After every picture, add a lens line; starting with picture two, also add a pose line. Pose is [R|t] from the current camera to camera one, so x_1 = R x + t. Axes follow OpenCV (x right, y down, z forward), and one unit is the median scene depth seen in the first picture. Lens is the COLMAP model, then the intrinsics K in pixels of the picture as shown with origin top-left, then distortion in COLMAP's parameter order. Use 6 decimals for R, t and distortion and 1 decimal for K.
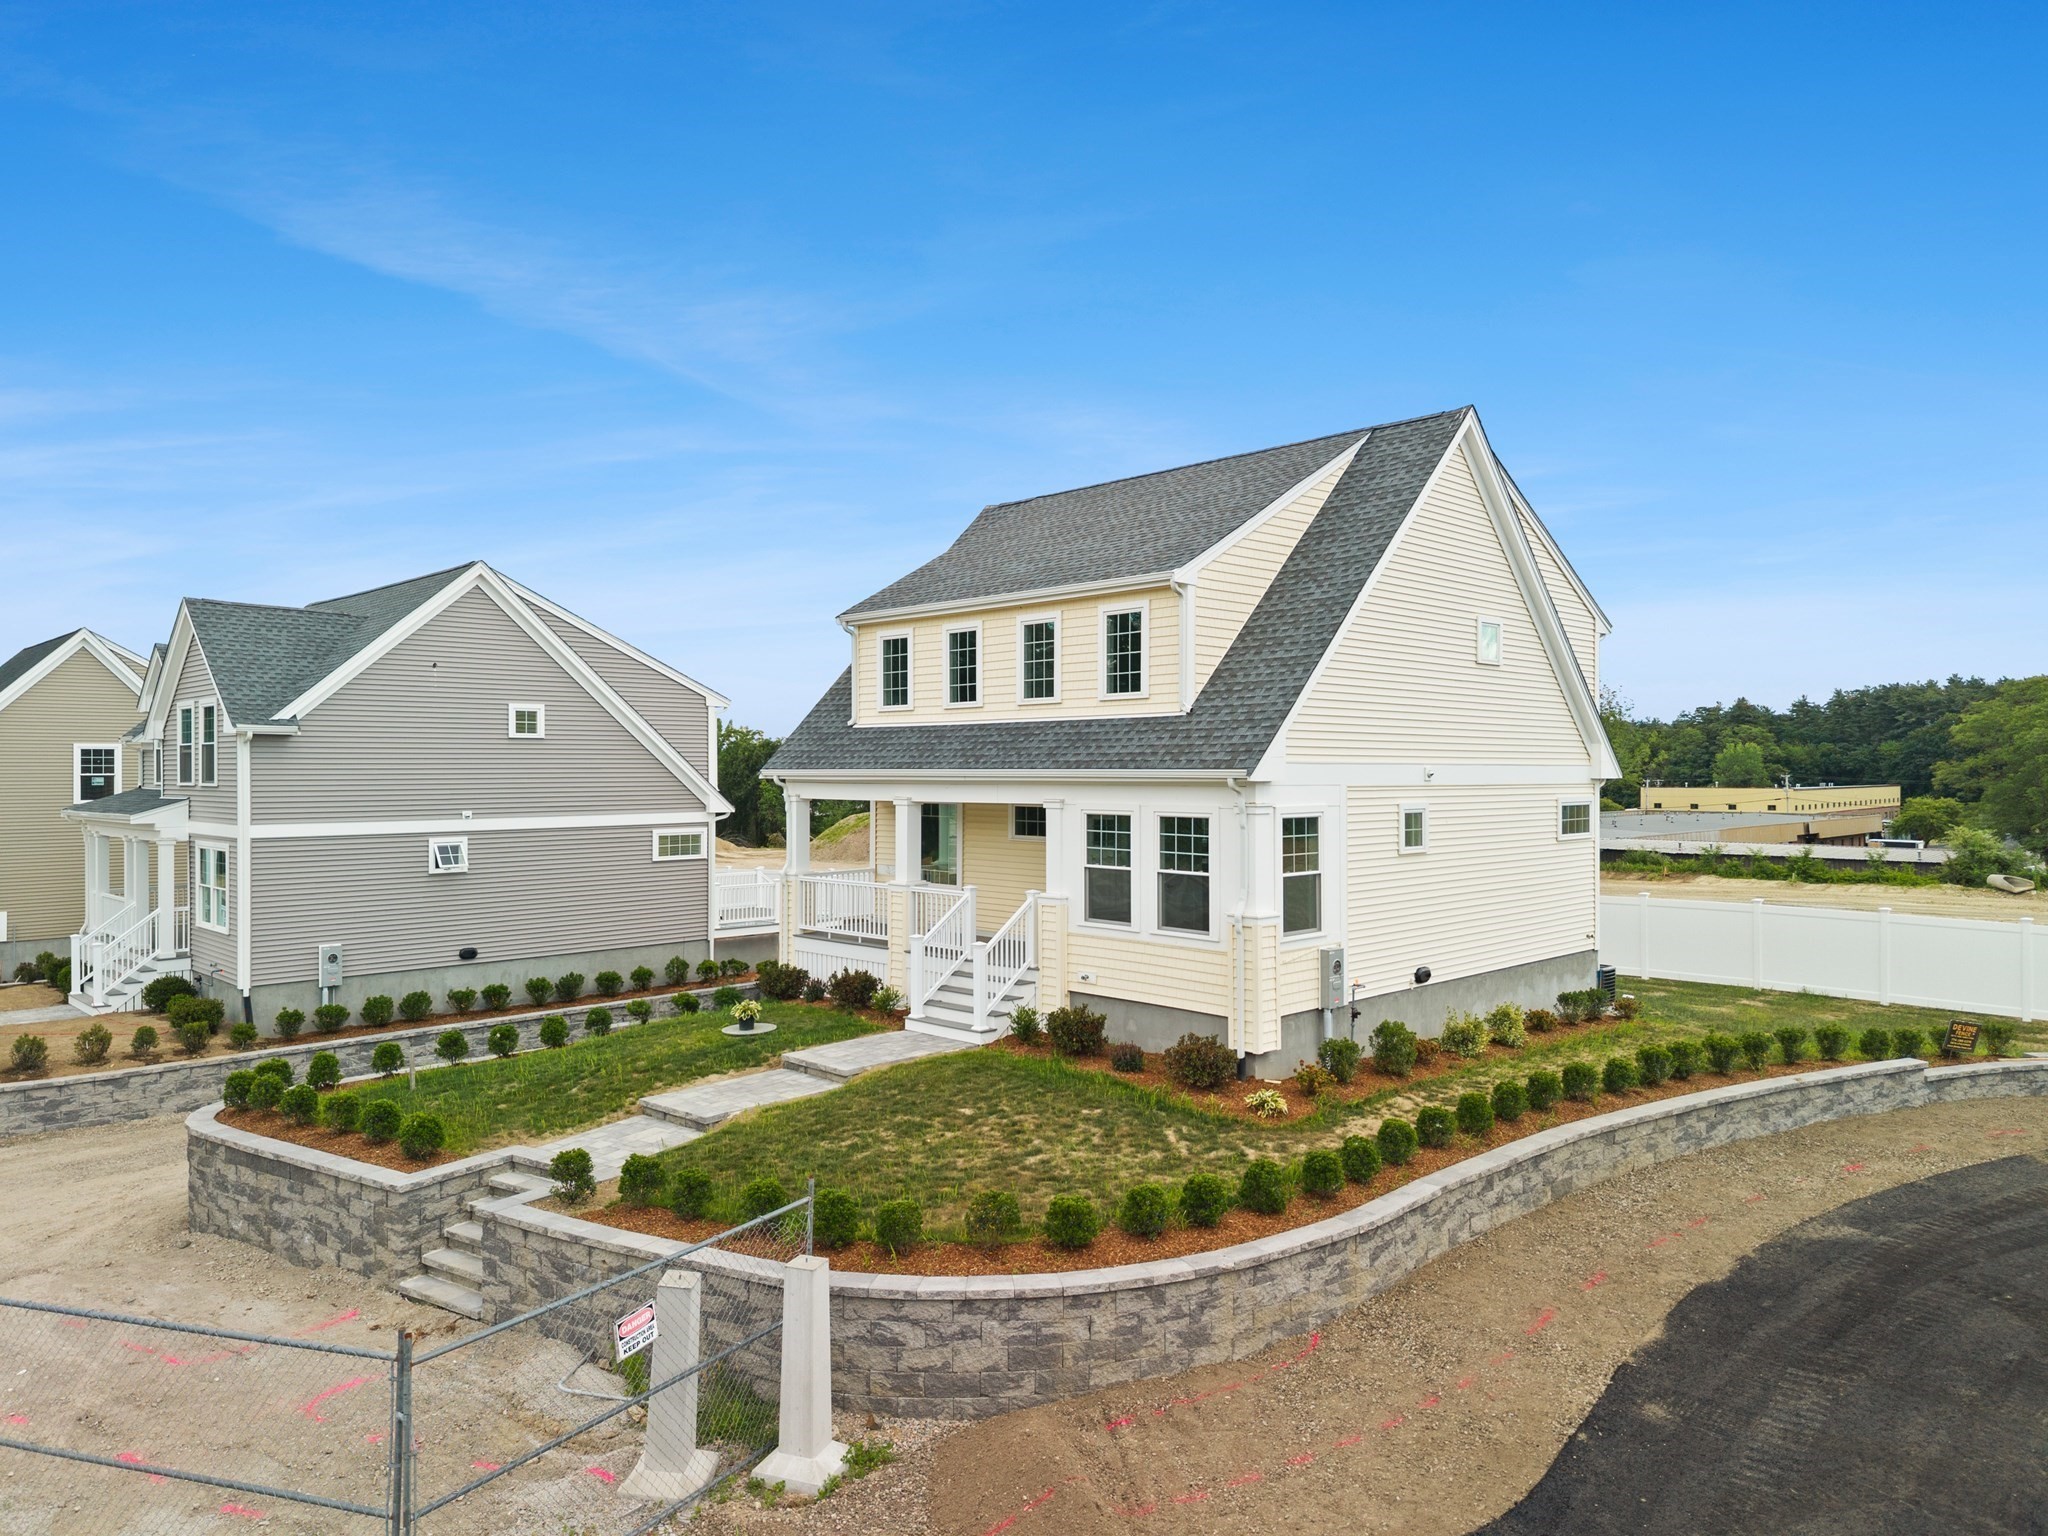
lens RADIAL K [[1382.5, 0, 1024.0], [0, 1382.5, 768.0], [0, 0, 1]] dist [0.020932, -0.008079]
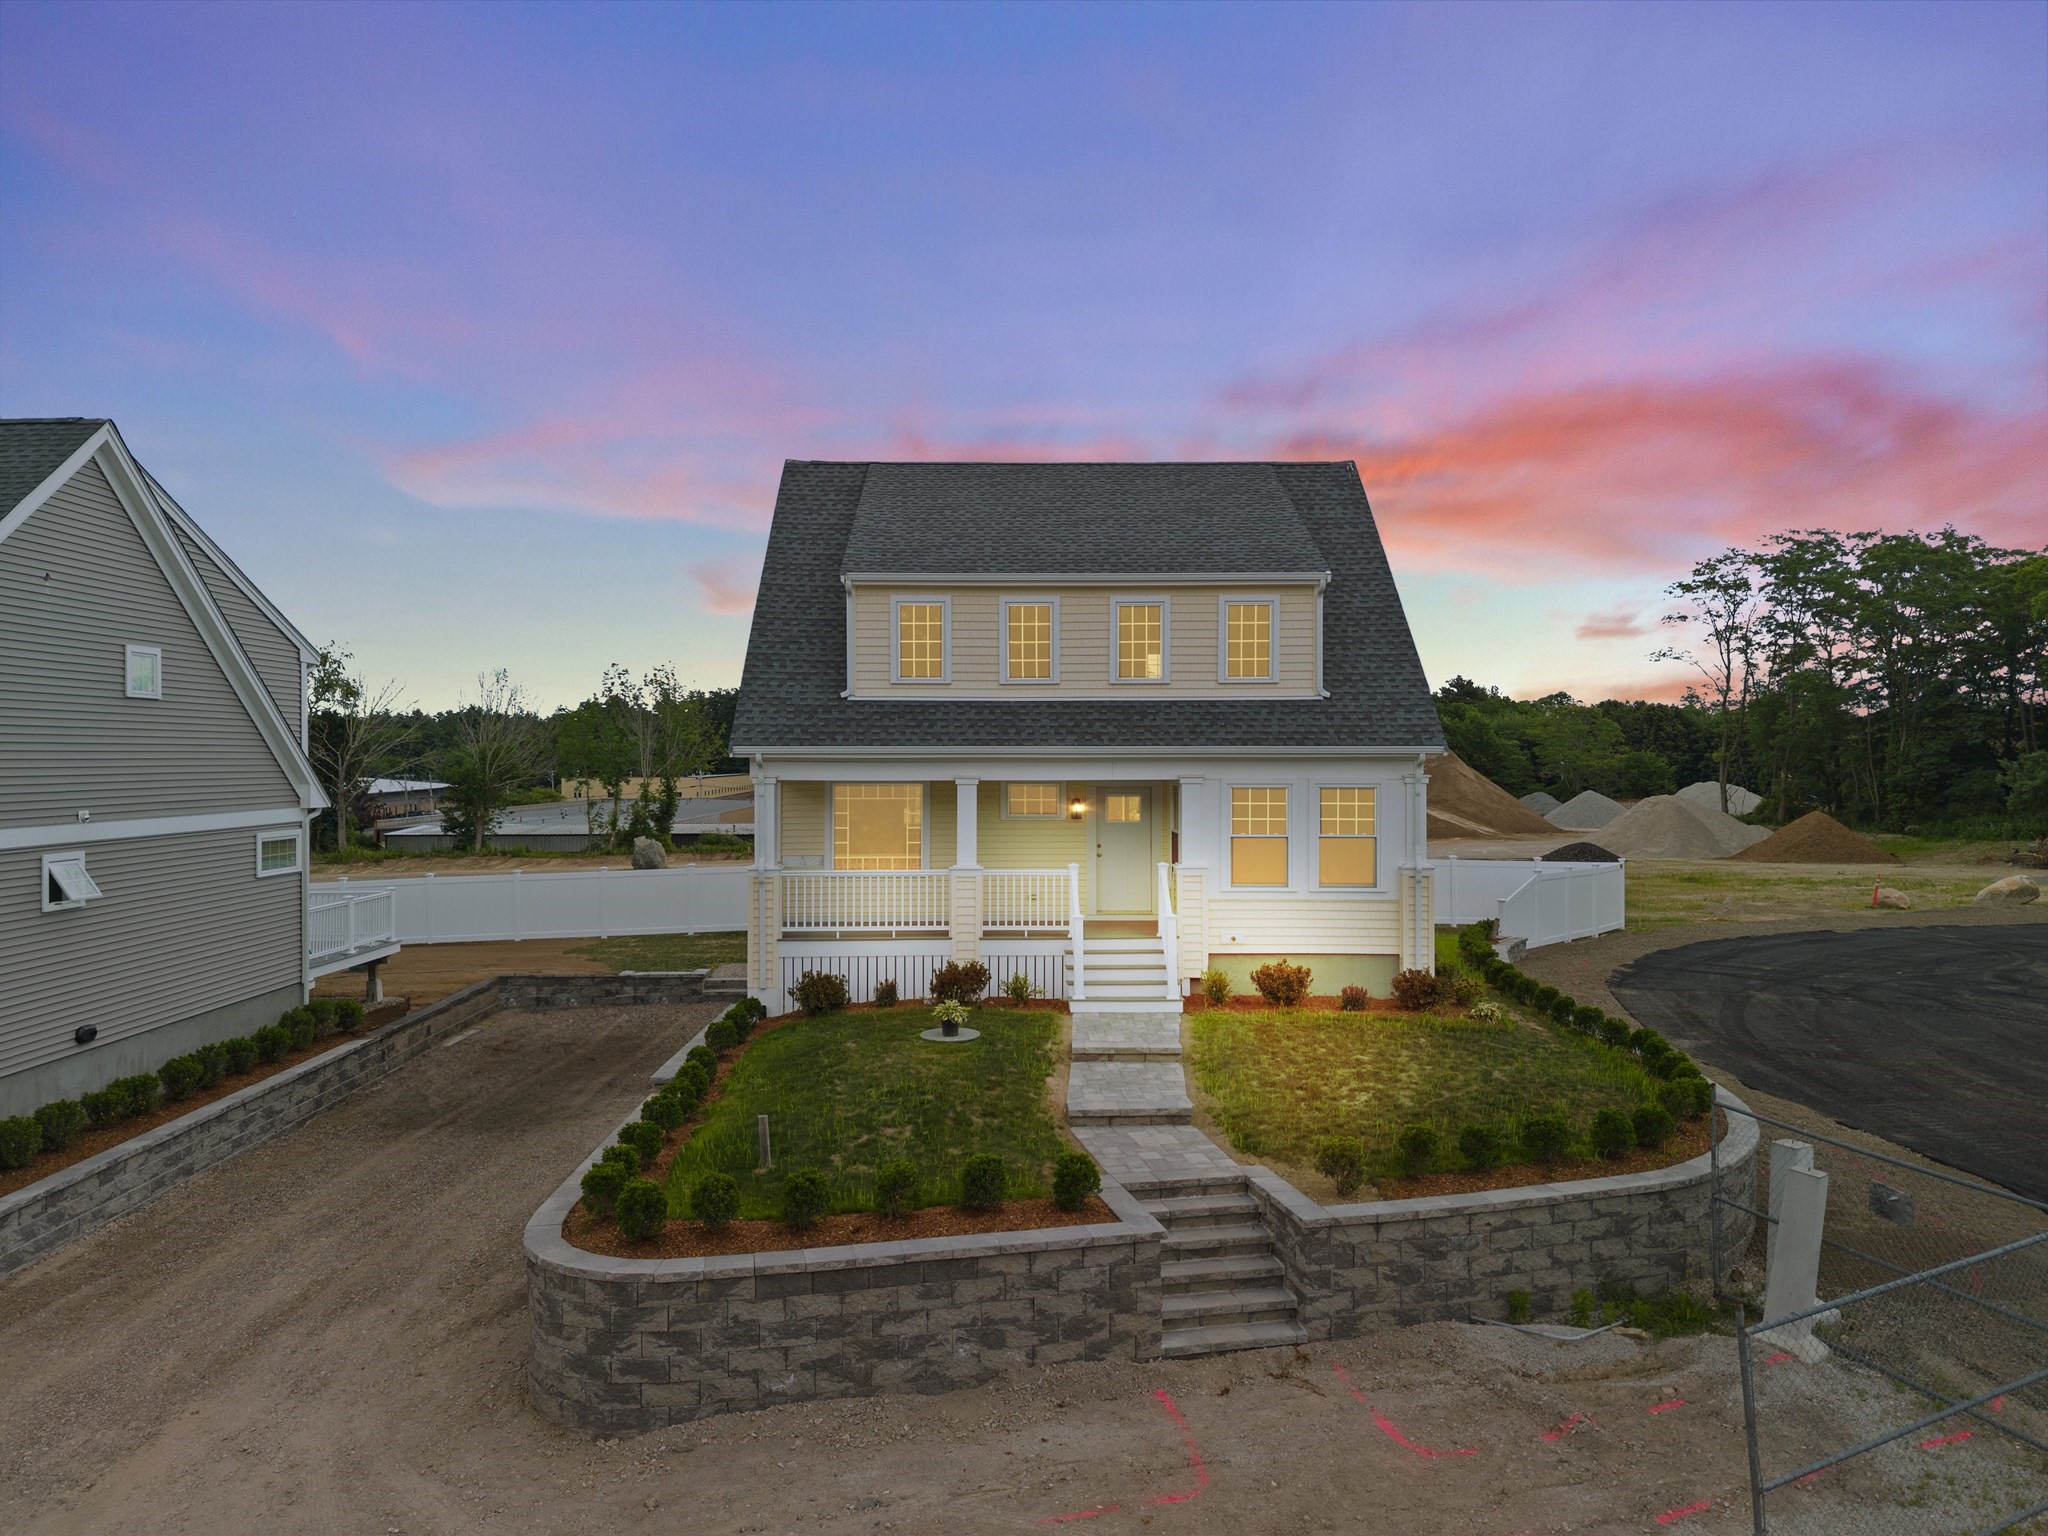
lens RADIAL K [[1382.5, 0, 1024.0], [0, 1382.5, 768.0], [0, 0, 1]] dist [0.020932, -0.008079]
pose [[0.684842, -0.003010, 0.728685, -0.882155], [-0.000320, 0.999990, 0.004431, 0.013412], [-0.728692, -0.003268, 0.684834, 0.385837]]
